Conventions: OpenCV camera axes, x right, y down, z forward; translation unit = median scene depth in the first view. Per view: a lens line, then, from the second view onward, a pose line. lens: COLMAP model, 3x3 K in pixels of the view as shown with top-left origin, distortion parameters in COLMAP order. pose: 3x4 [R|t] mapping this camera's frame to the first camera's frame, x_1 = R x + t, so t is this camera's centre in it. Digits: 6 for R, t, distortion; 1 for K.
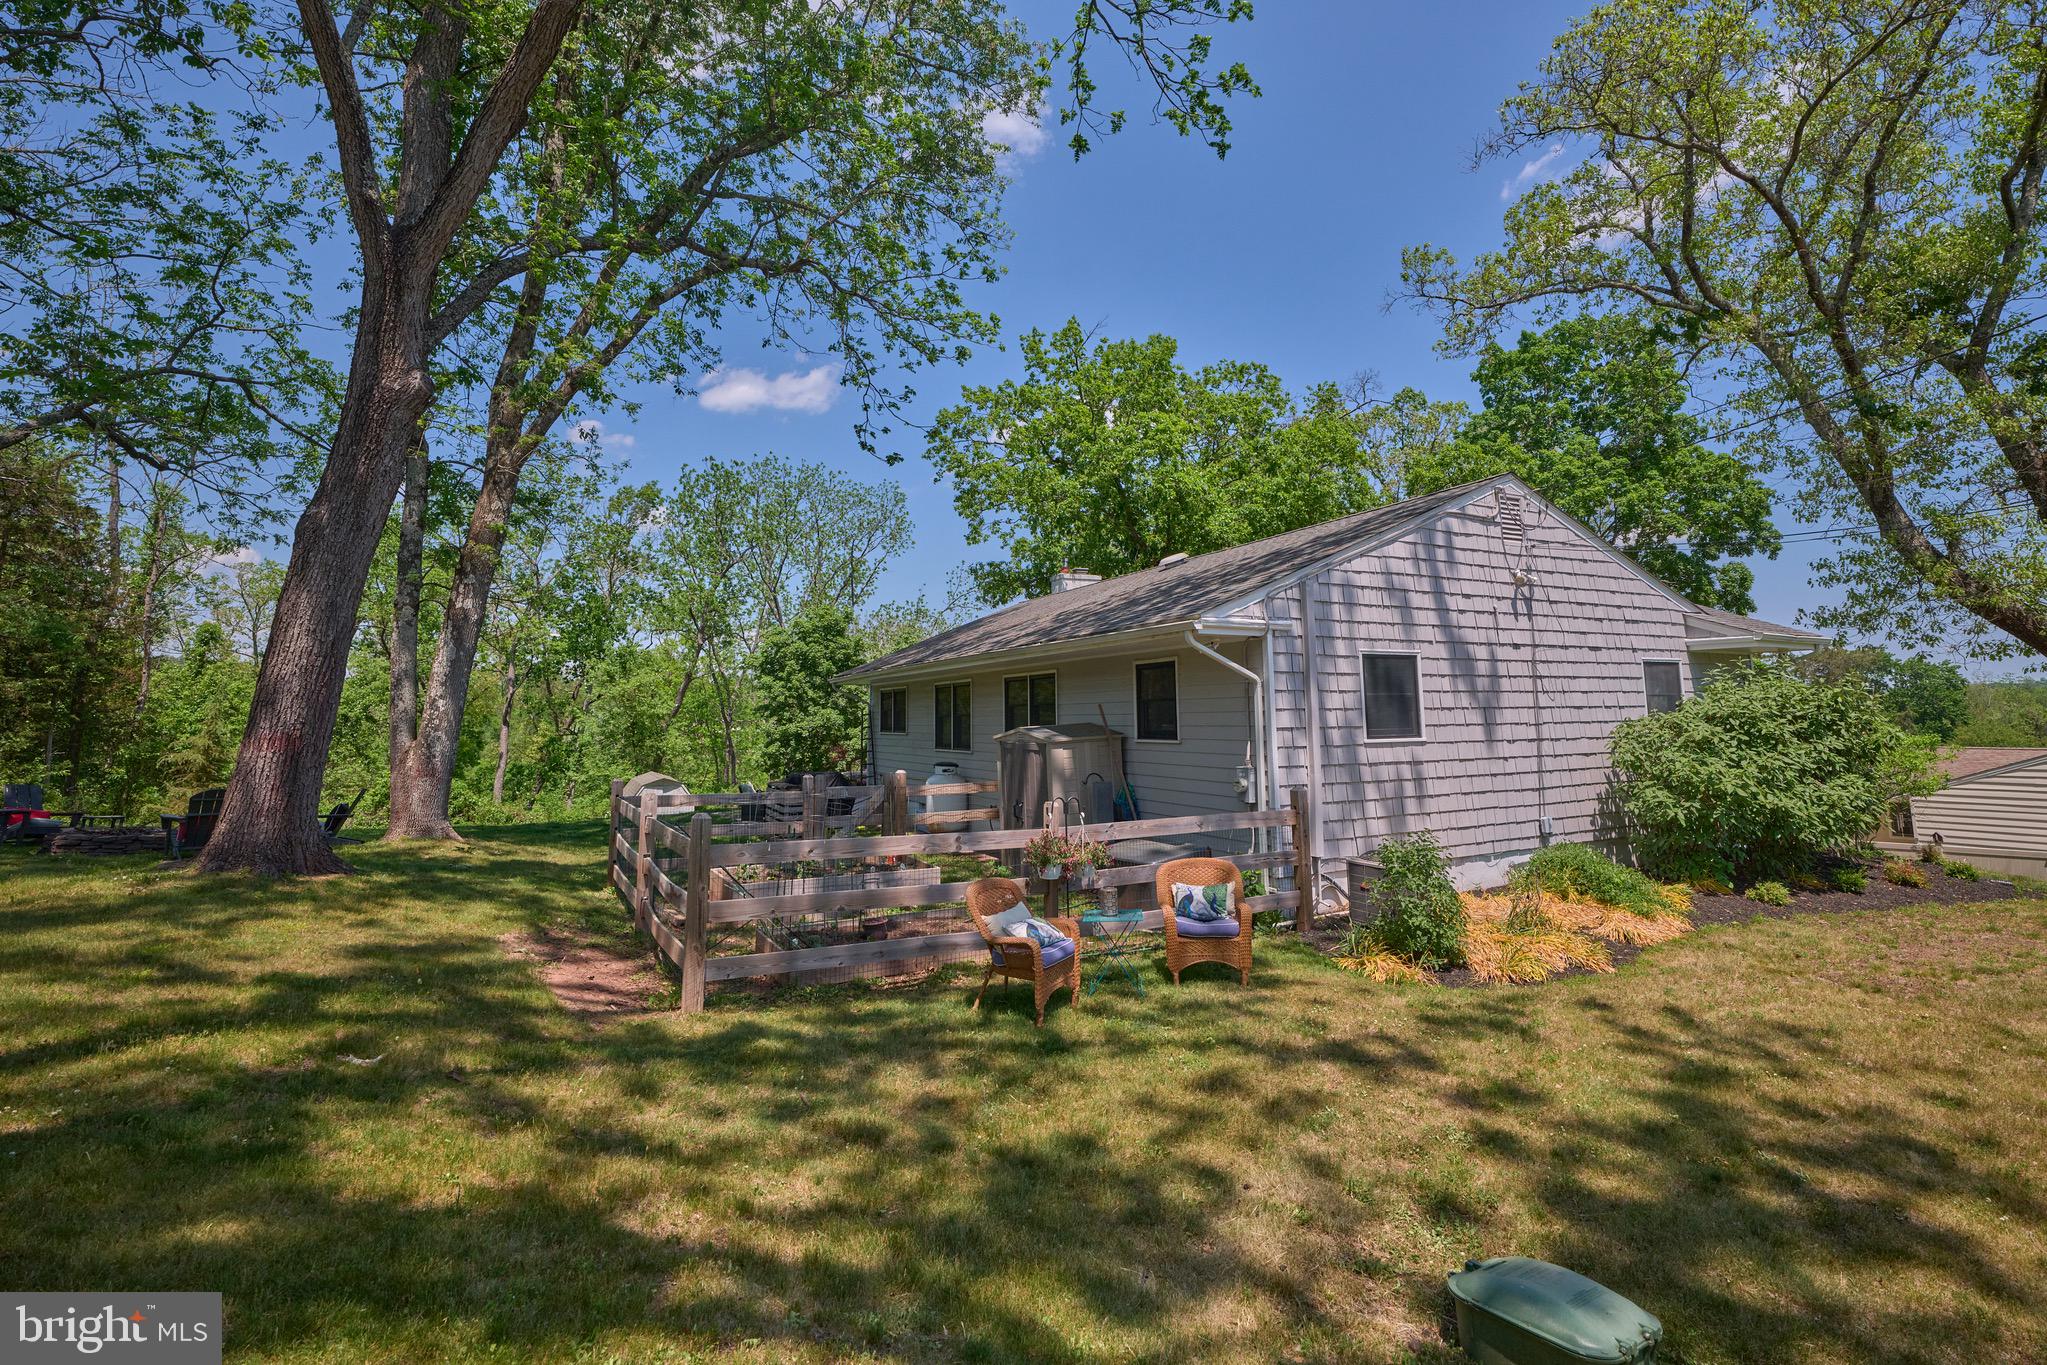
lens RADIAL K [[907.4, 0, 1024.8], [0, 907.4, 604.9], [0, 0, 1]] dist [0.000301, -0.000162]
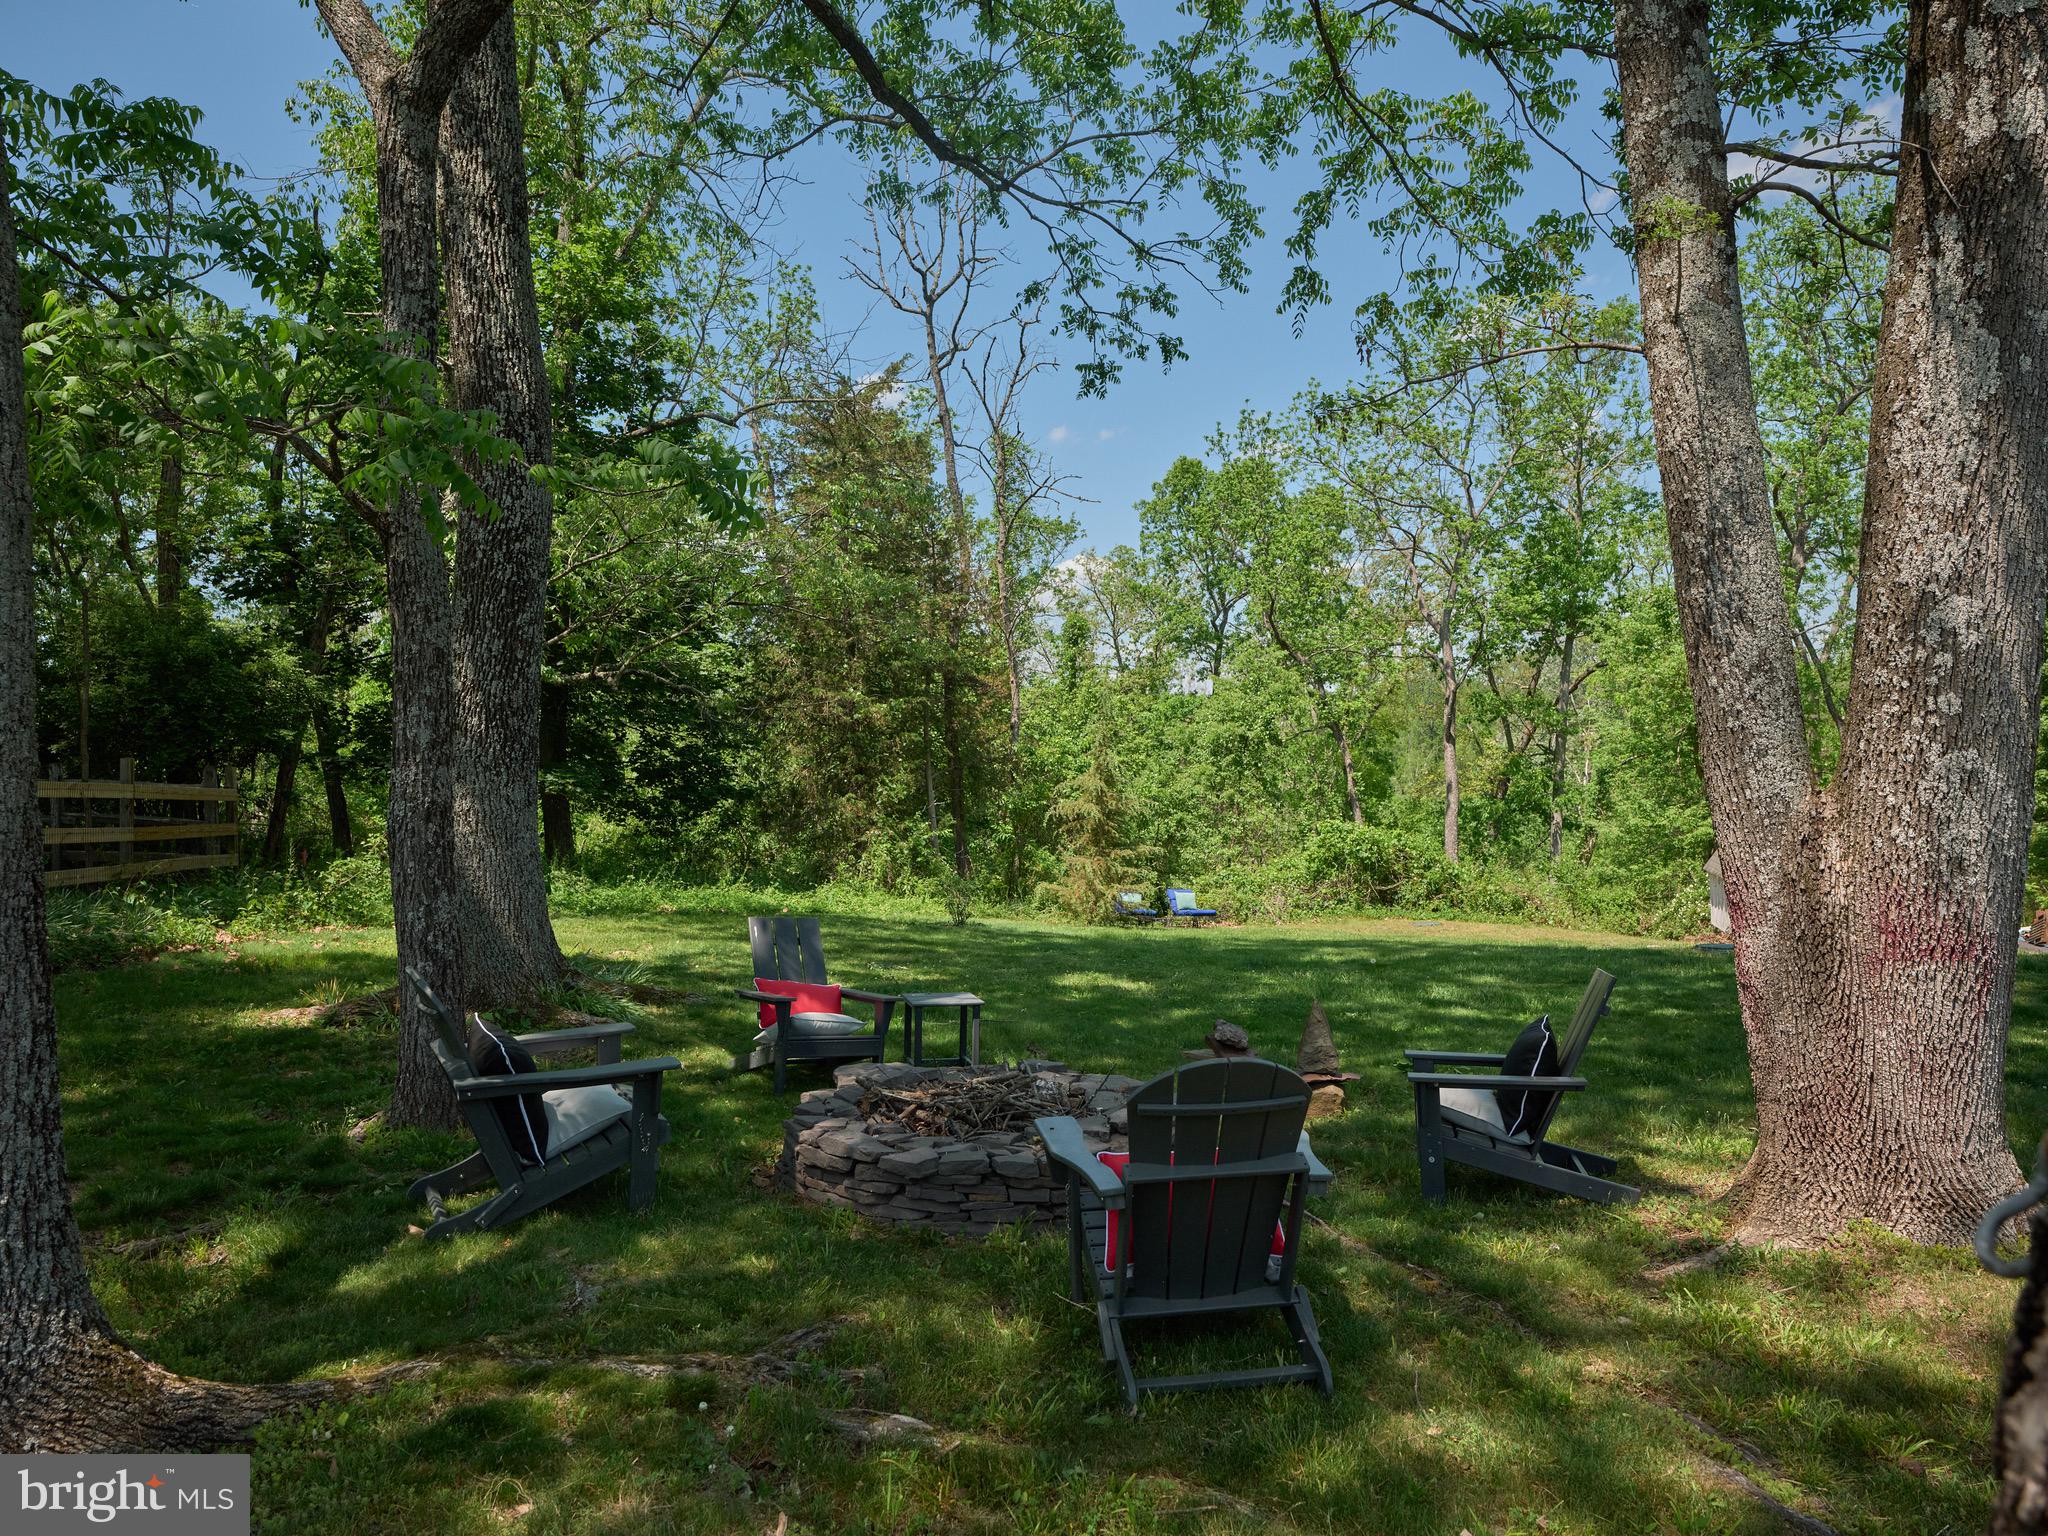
lens RADIAL K [[1373.1, 0, 1024.0], [0, 1373.1, 768.0], [0, 0, 1]] dist [-0.000107, -0.000060]
pose [[0.713923, -0.027178, -0.699697, -0.273237], [0.134878, 0.985871, 0.099328, 0.039609], [0.687112, -0.165286, 0.707501, 0.294745]]
